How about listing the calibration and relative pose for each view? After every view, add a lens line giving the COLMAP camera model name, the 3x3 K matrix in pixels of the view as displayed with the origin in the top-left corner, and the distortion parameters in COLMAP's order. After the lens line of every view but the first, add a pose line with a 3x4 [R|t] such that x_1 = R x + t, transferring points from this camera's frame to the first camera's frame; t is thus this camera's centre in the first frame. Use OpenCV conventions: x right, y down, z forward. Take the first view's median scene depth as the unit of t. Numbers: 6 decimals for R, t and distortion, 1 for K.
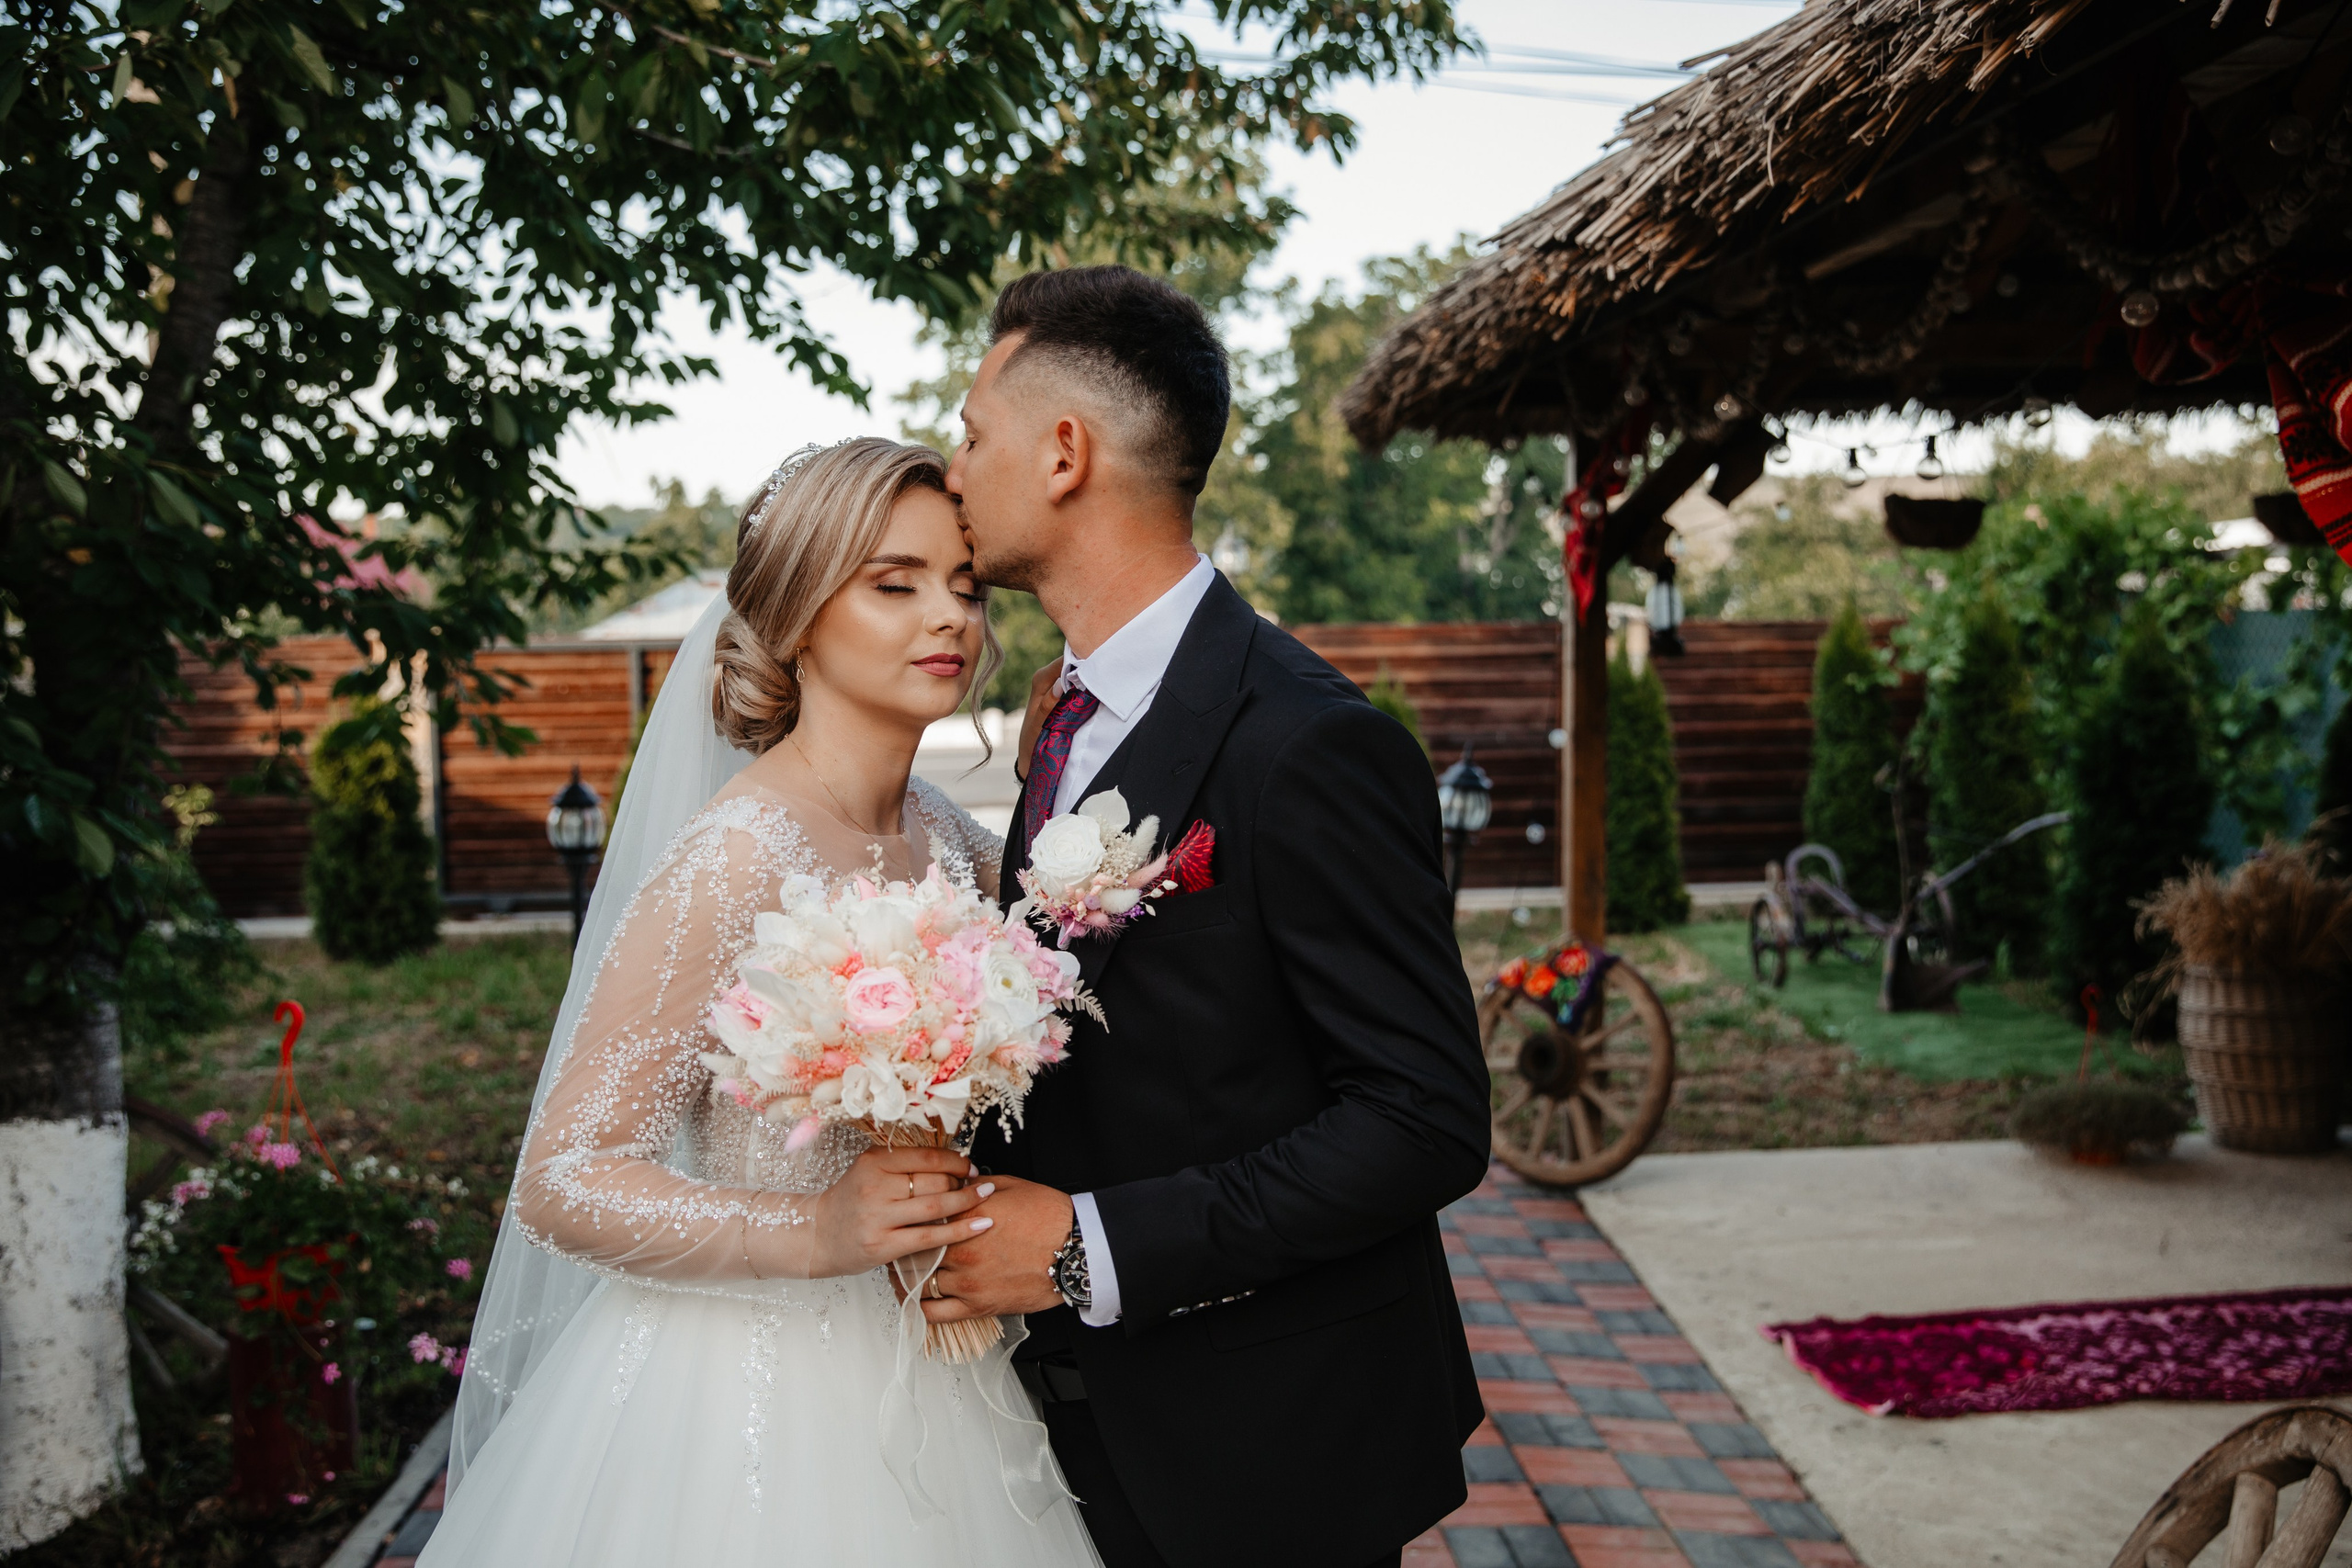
lens RADIAL K [[2246.8, 0, 1176.0], [0, 2246.8, 784.0], [0, 0, 1]] dist [0.004389, 0.012301]
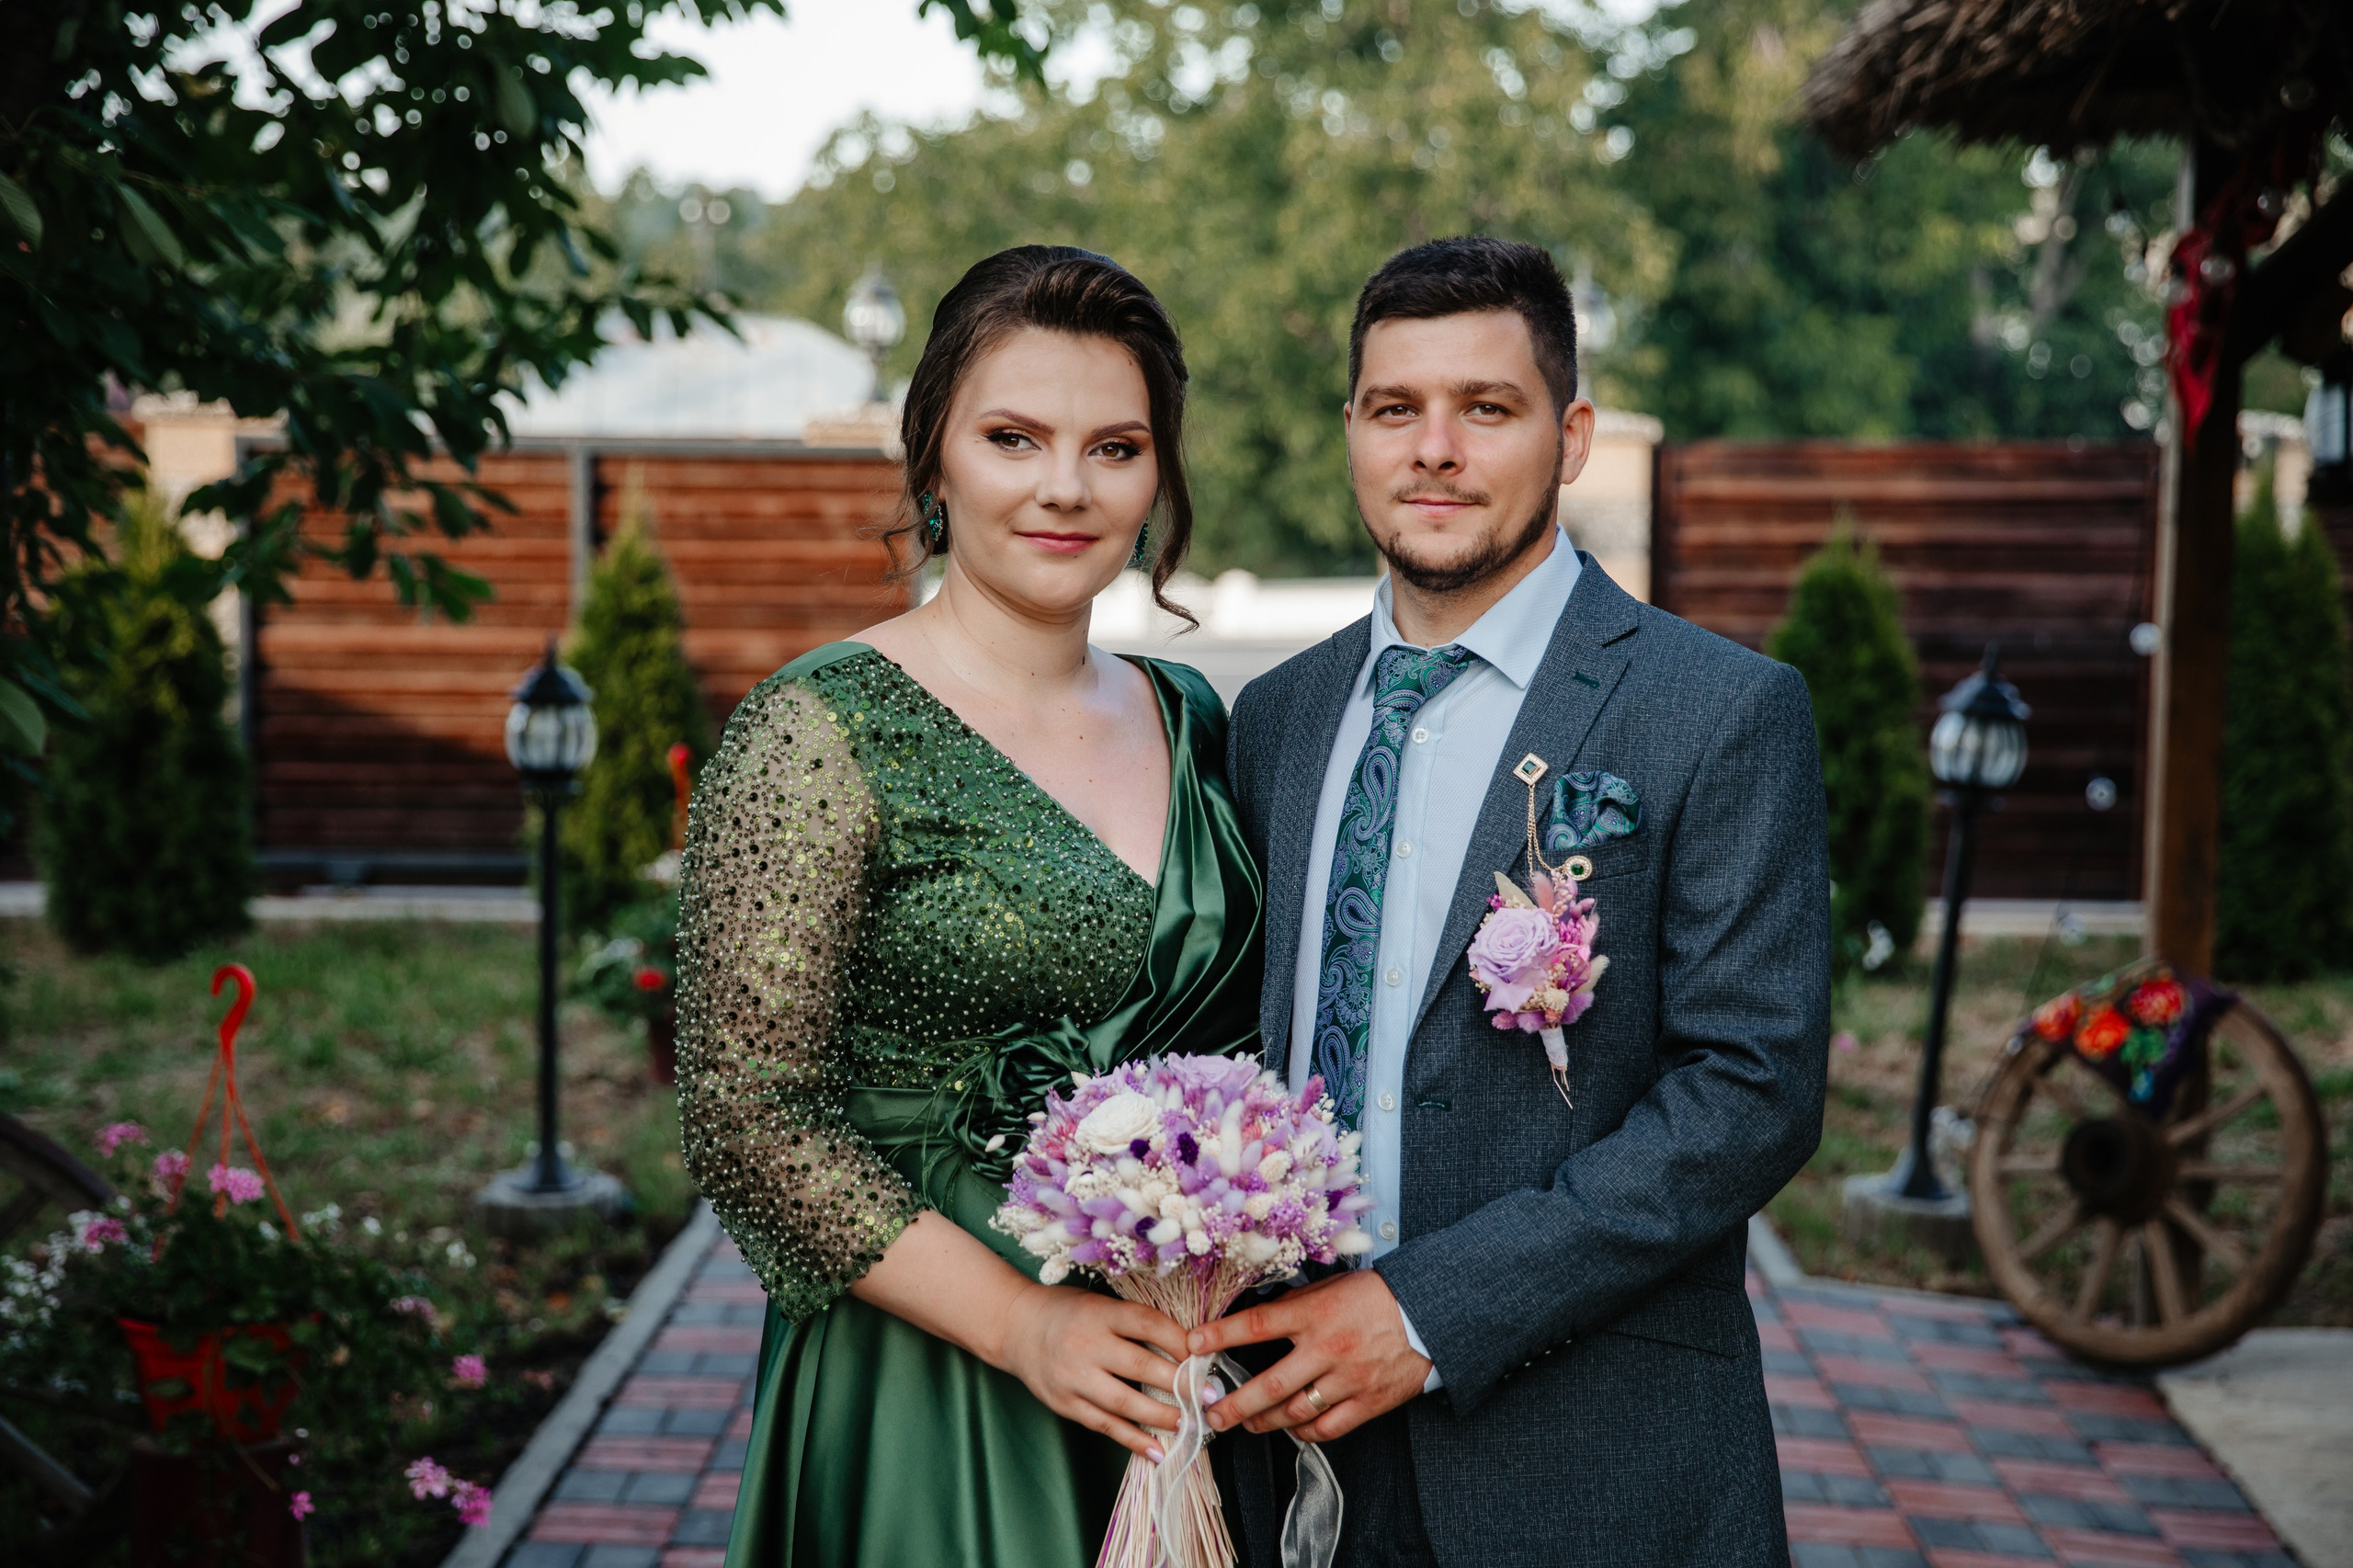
lens RADIAL K [[4020.9, 0, 1176.5], [0, 4020.9, 784.0], [0, 0, 1]] dist [0.218691, -0.168751]
pose [[0.997488, 0.031083, -0.063658, -0.020105], [-0.029949, 0.999377, 0.018694, 0.006091], [0.064199, -0.016741, 0.997797, -0.115959]]
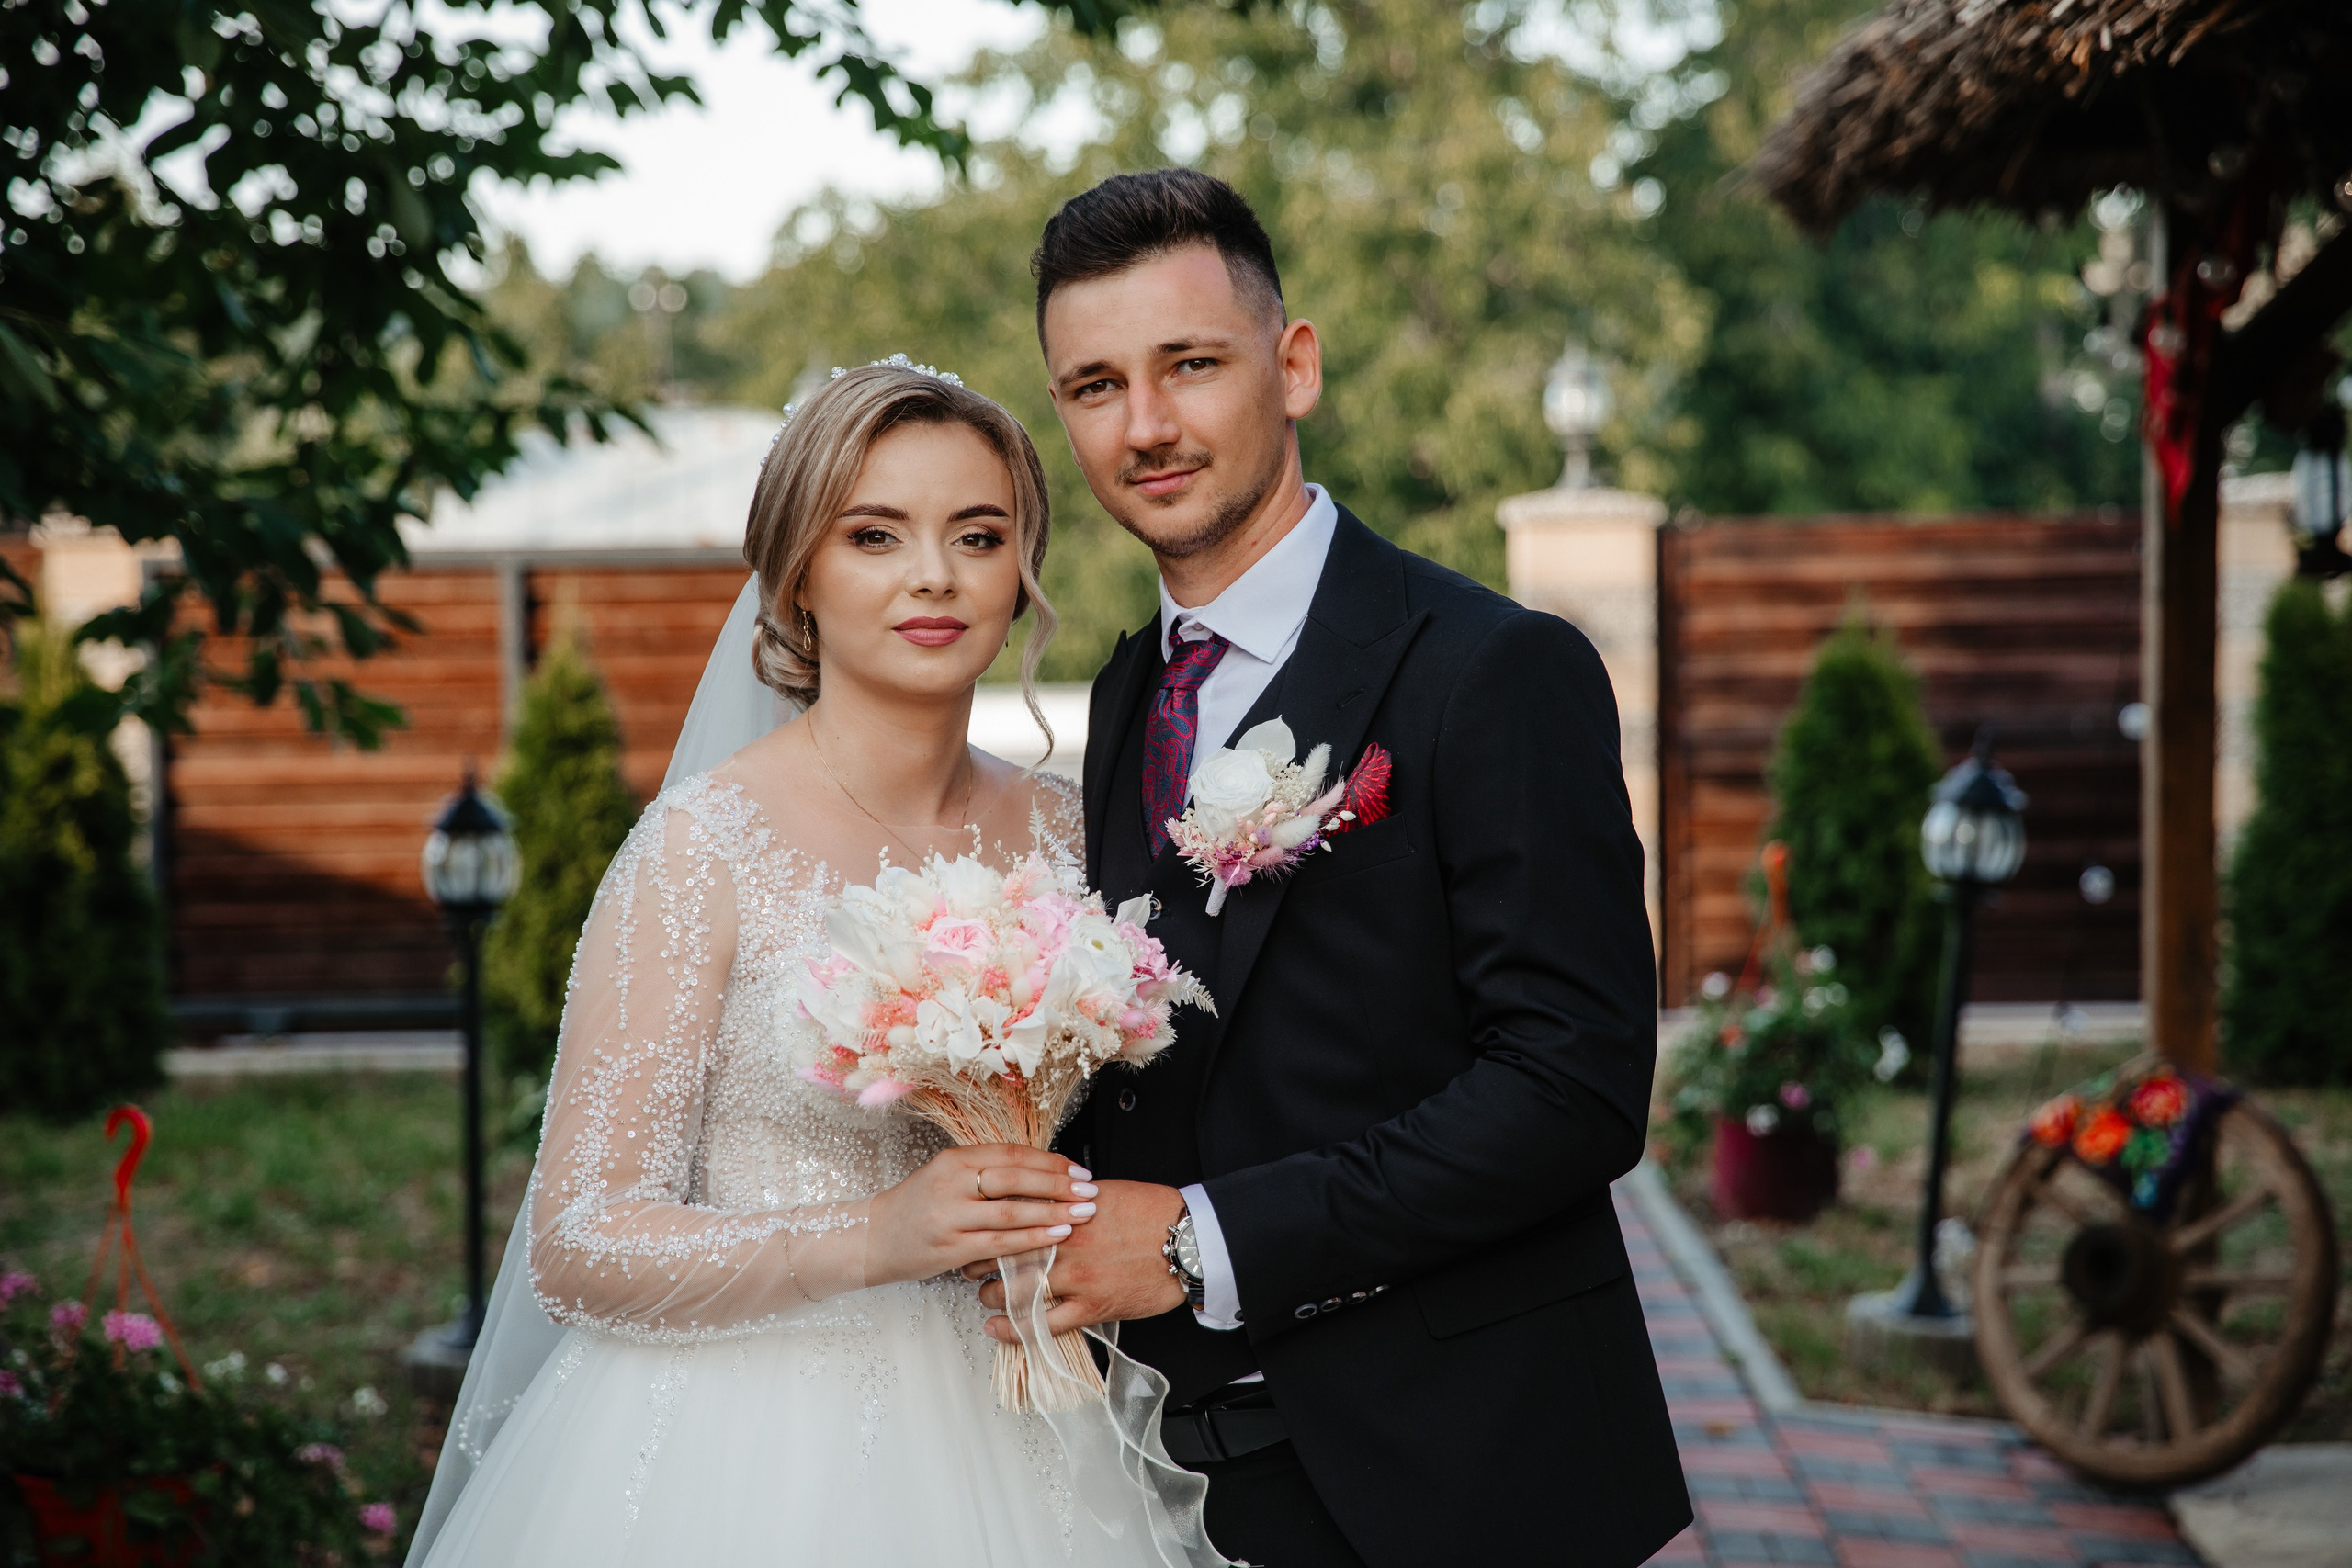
lens RADIAL K [[4421.4, 0, 1176.0], [0, 4421.4, 784.0], [0, 0, 1]] dist [0.258994, -0.240984]
pose [[0.997660, 0.003240, -0.068291, 0.000643], [-0.003872, 0.999951, -0.009114, 0.007260], [0.068258, 0.009357, 0.997624, -0.166386]]
